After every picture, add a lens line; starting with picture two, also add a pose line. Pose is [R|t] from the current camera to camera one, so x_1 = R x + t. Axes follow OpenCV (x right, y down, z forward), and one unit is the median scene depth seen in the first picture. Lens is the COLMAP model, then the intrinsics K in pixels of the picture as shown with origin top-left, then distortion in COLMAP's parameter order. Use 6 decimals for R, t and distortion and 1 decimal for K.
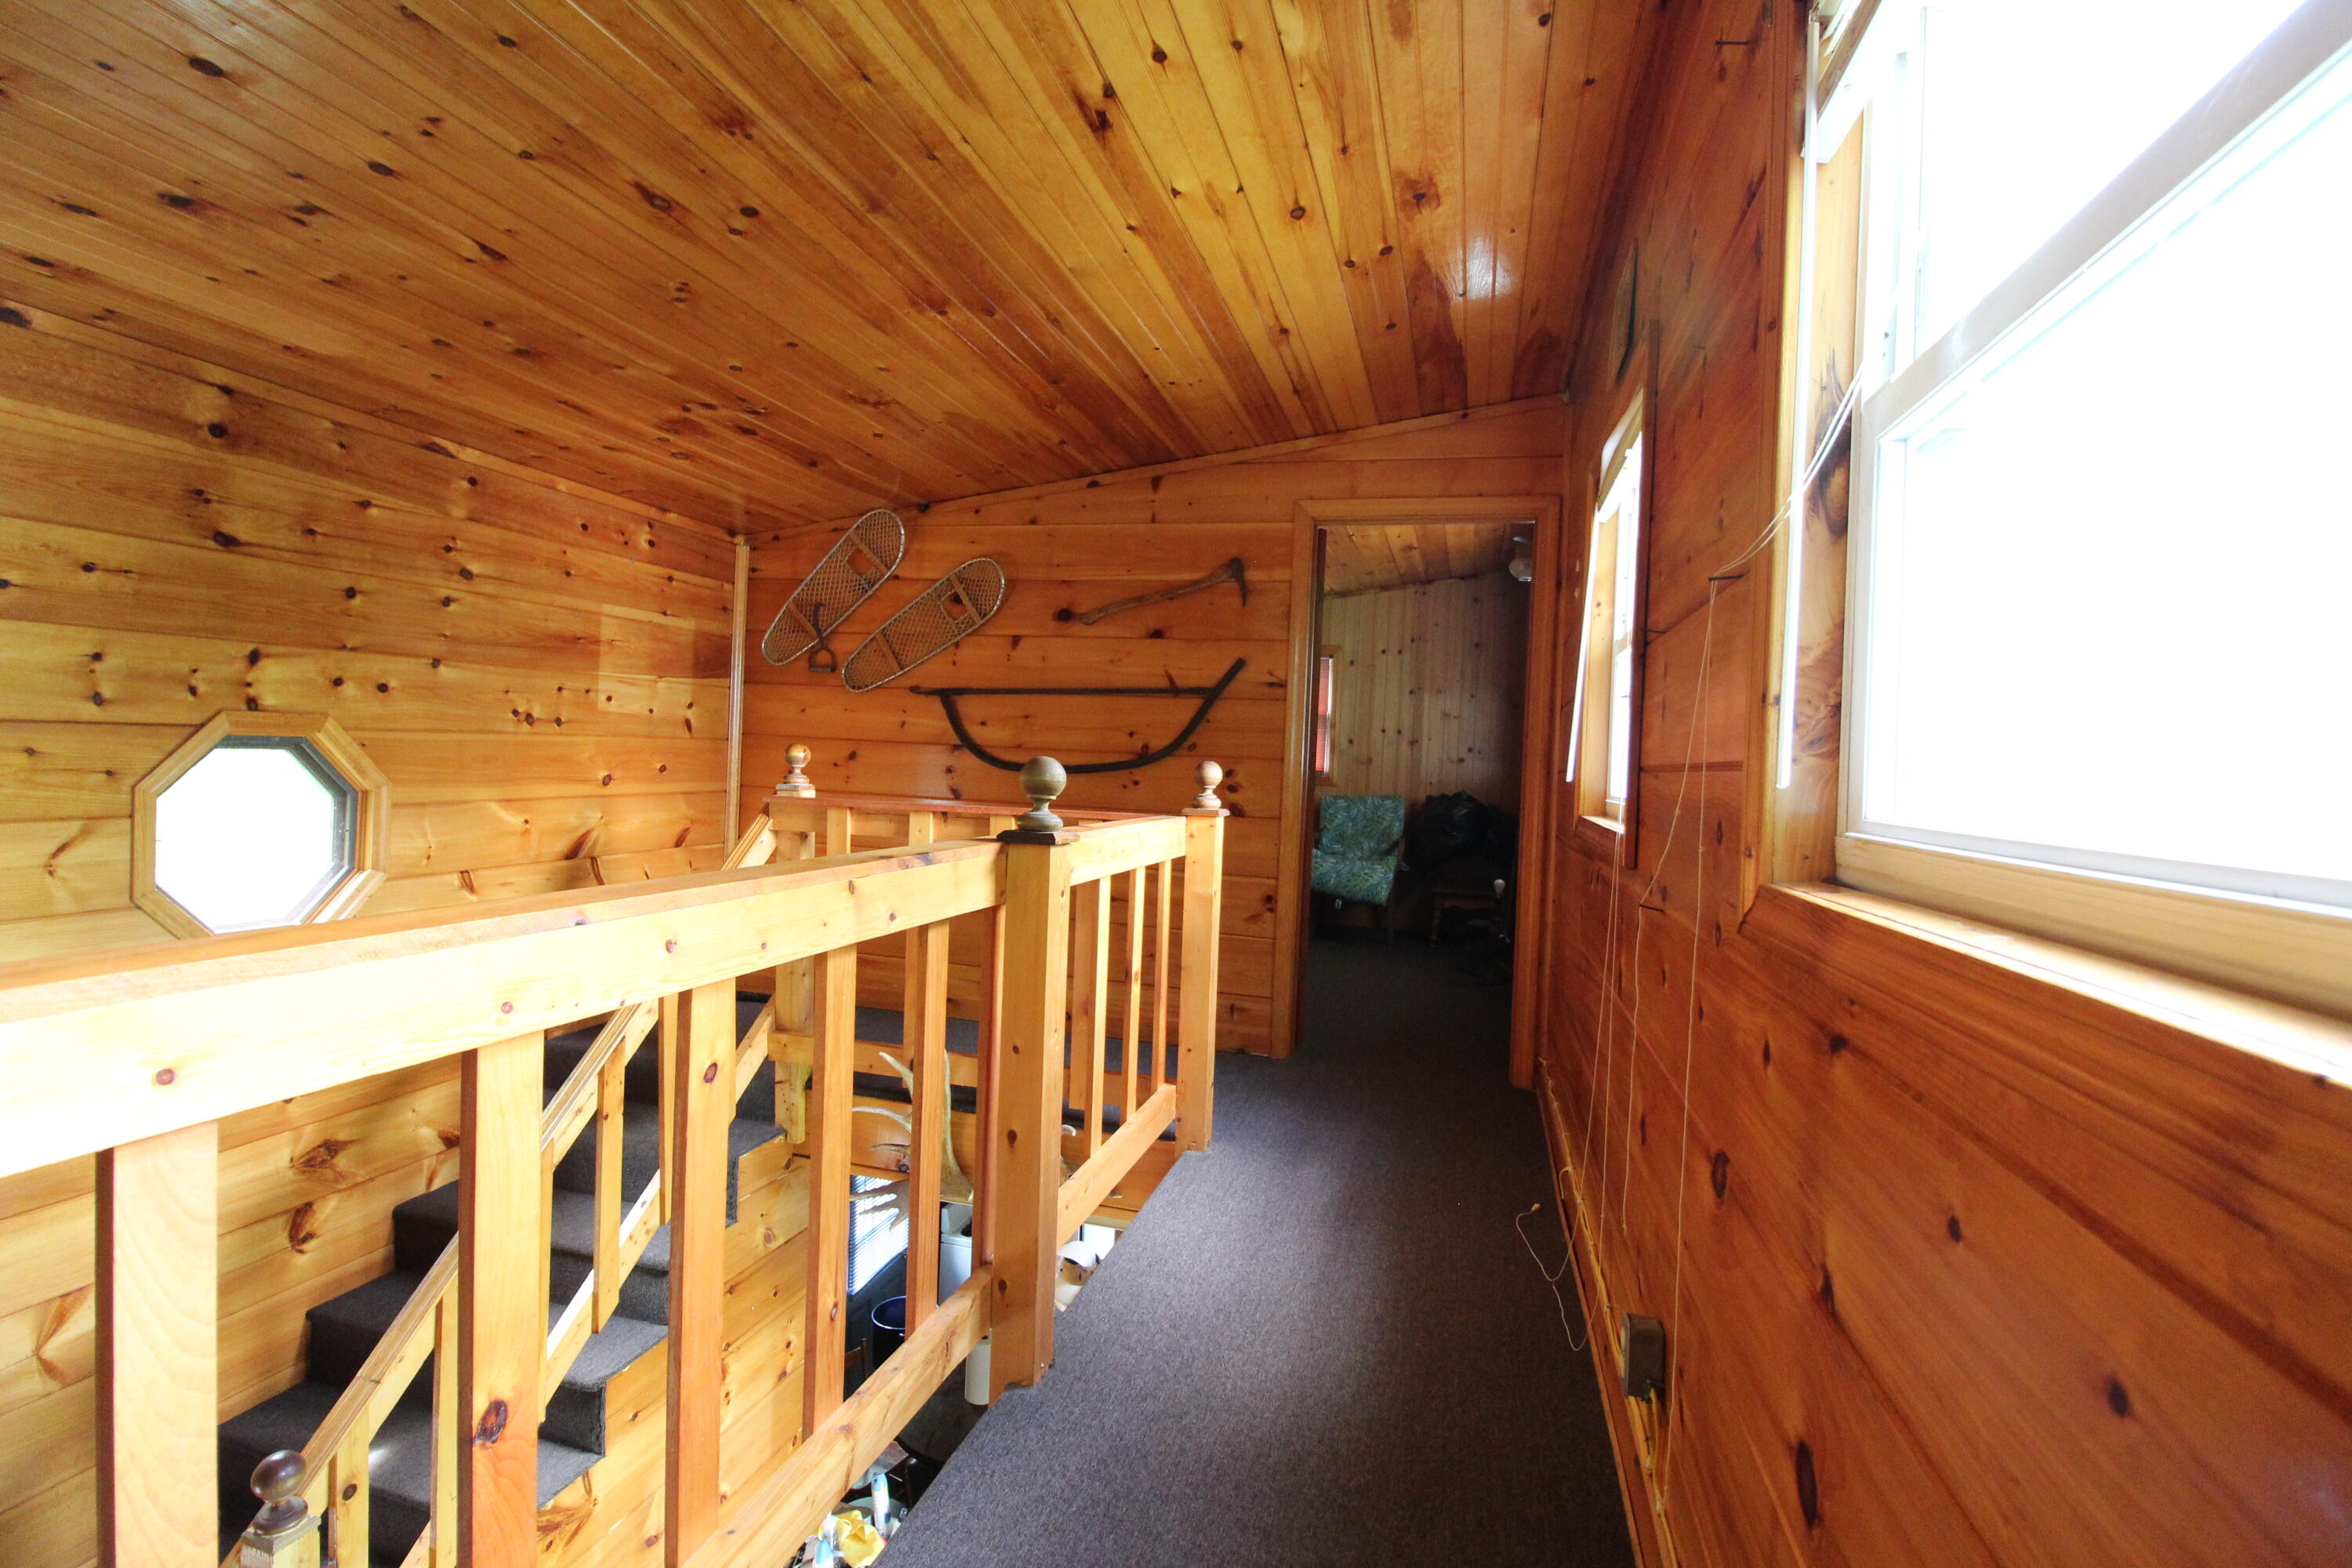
lens RADIAL K [[1092.4, 0, 1179.0], [0, 1092.4, 782.3], [0, 0, 1]] dist [-0.000747, 0.000048]
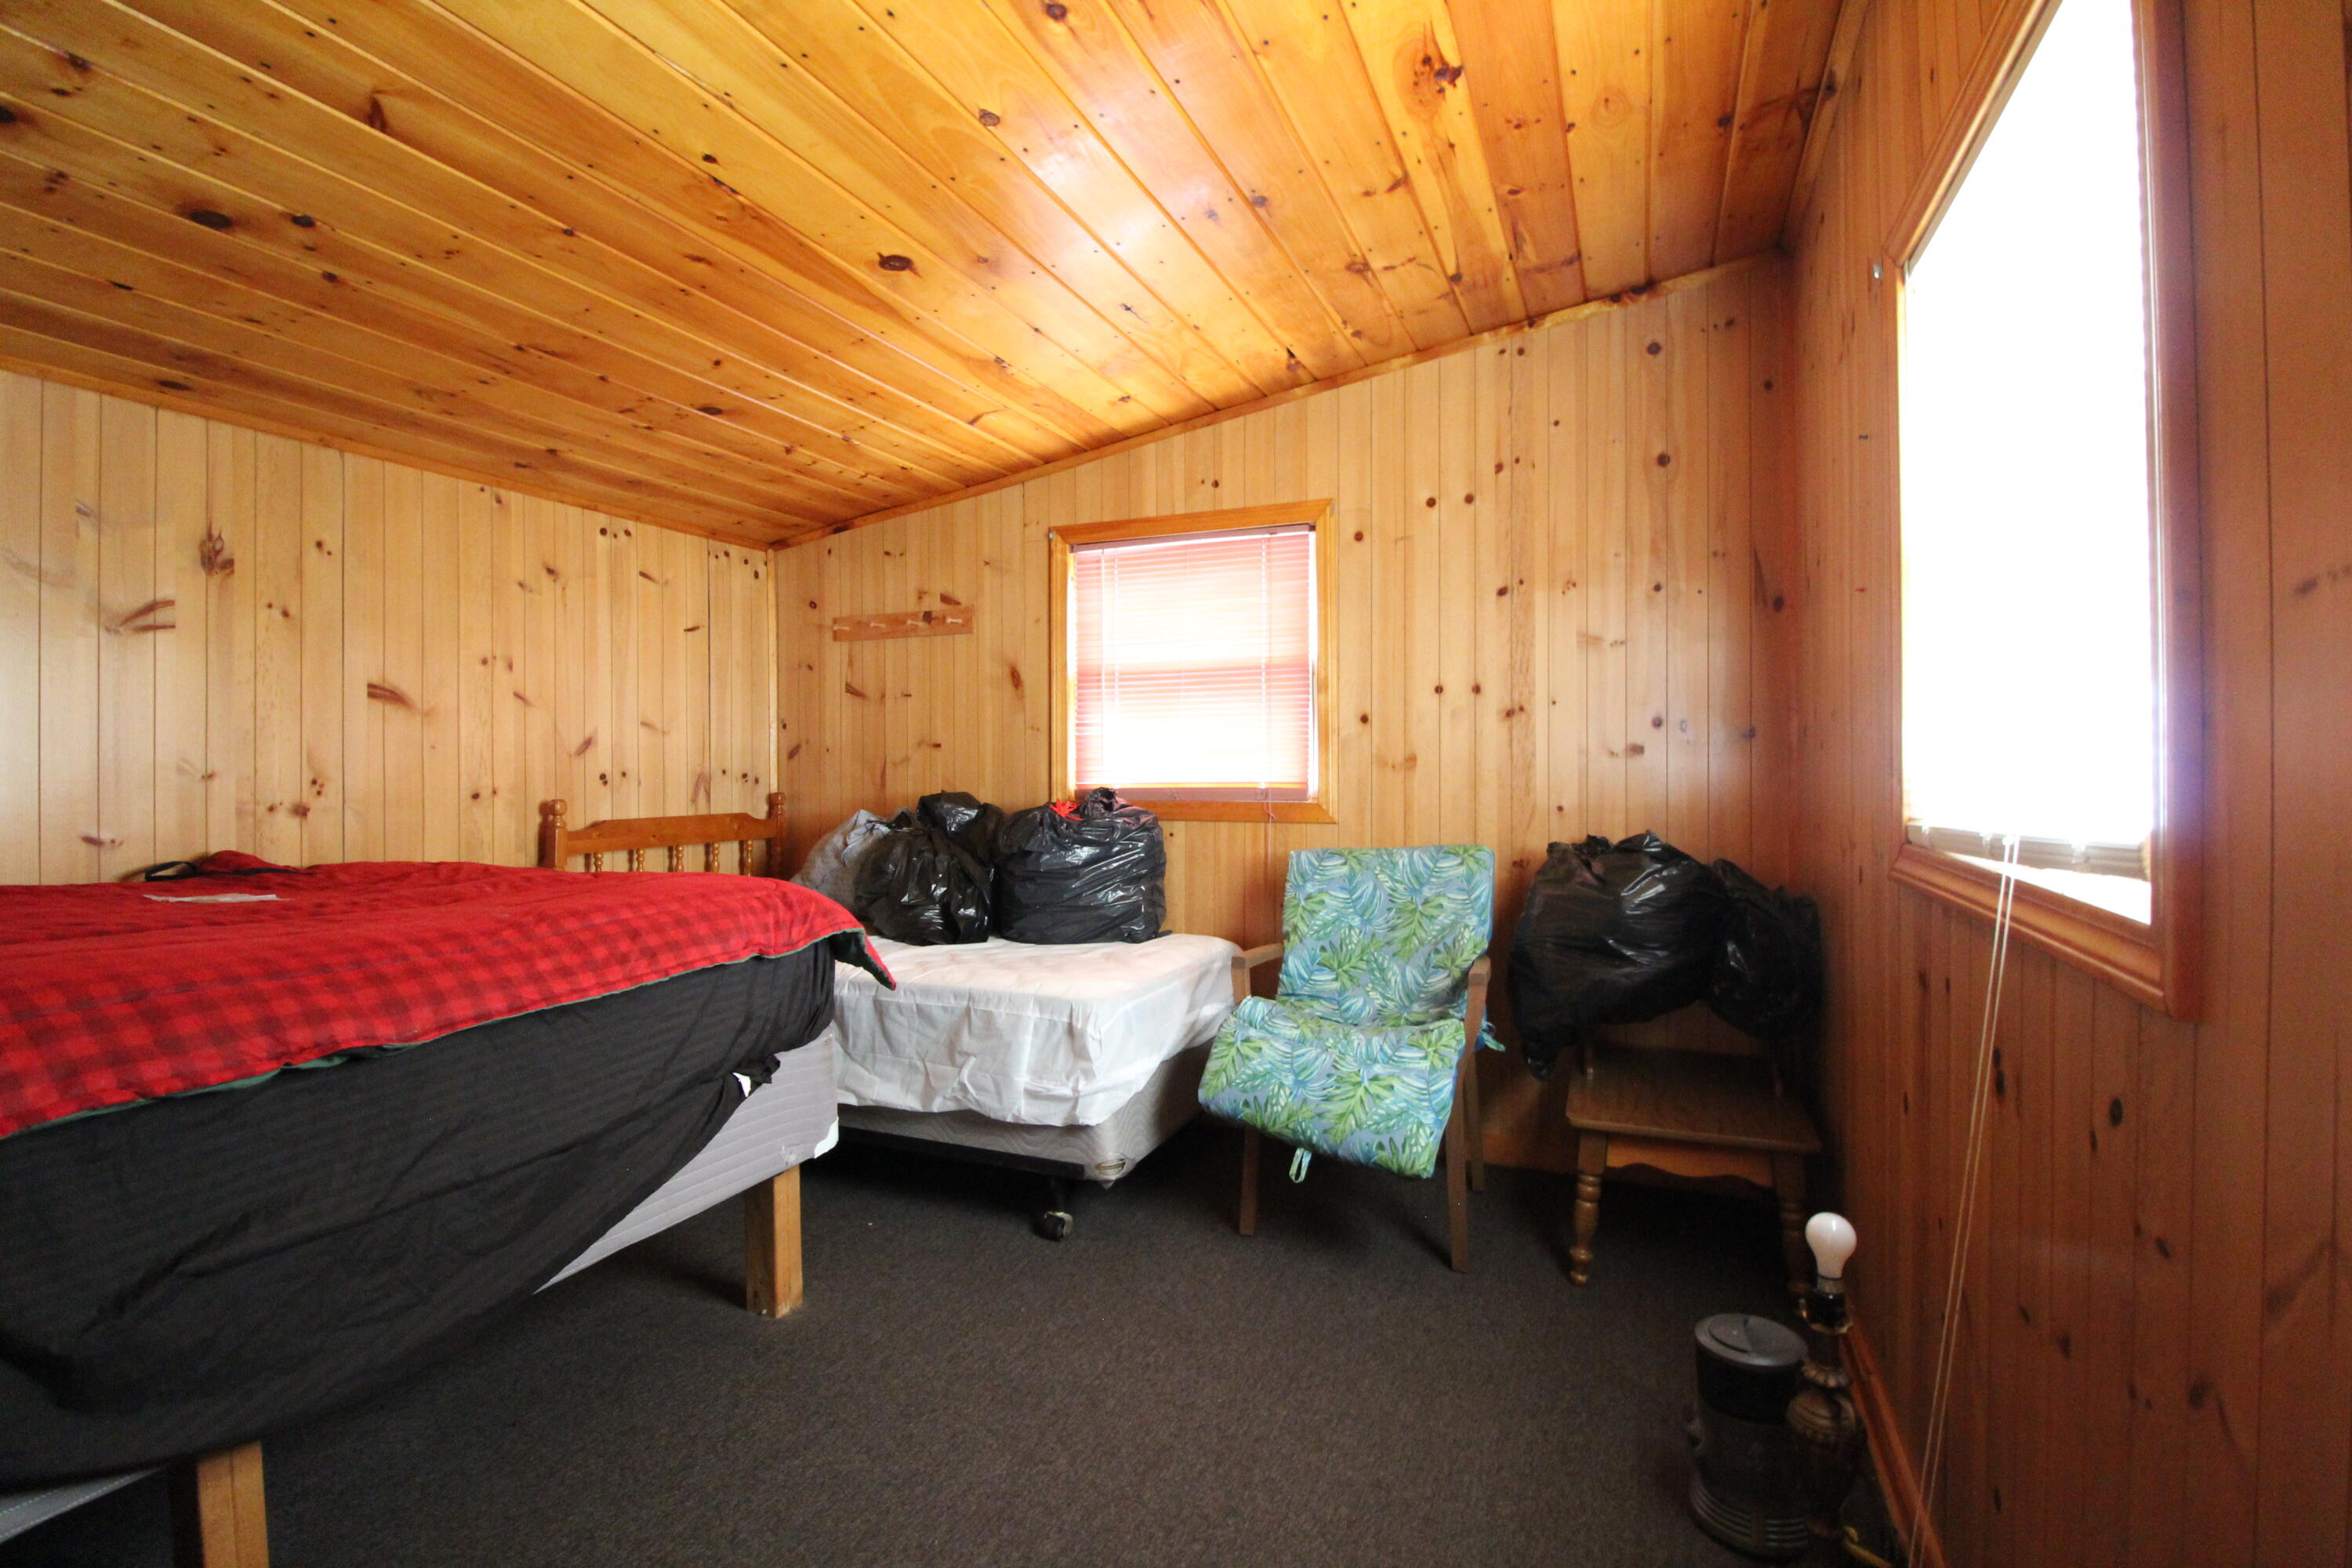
lens RADIAL K [[1092.4, 0, 1173.6], [0, 1092.4, 780.6], [0, 0, 1]] dist [-0.000747, 0.000048]
pose [[0.988798, -0.047117, -0.141628, 0.146992], [0.045302, 0.998845, -0.016011, -0.009818], [0.142219, 0.009416, 0.989790, 0.580240]]
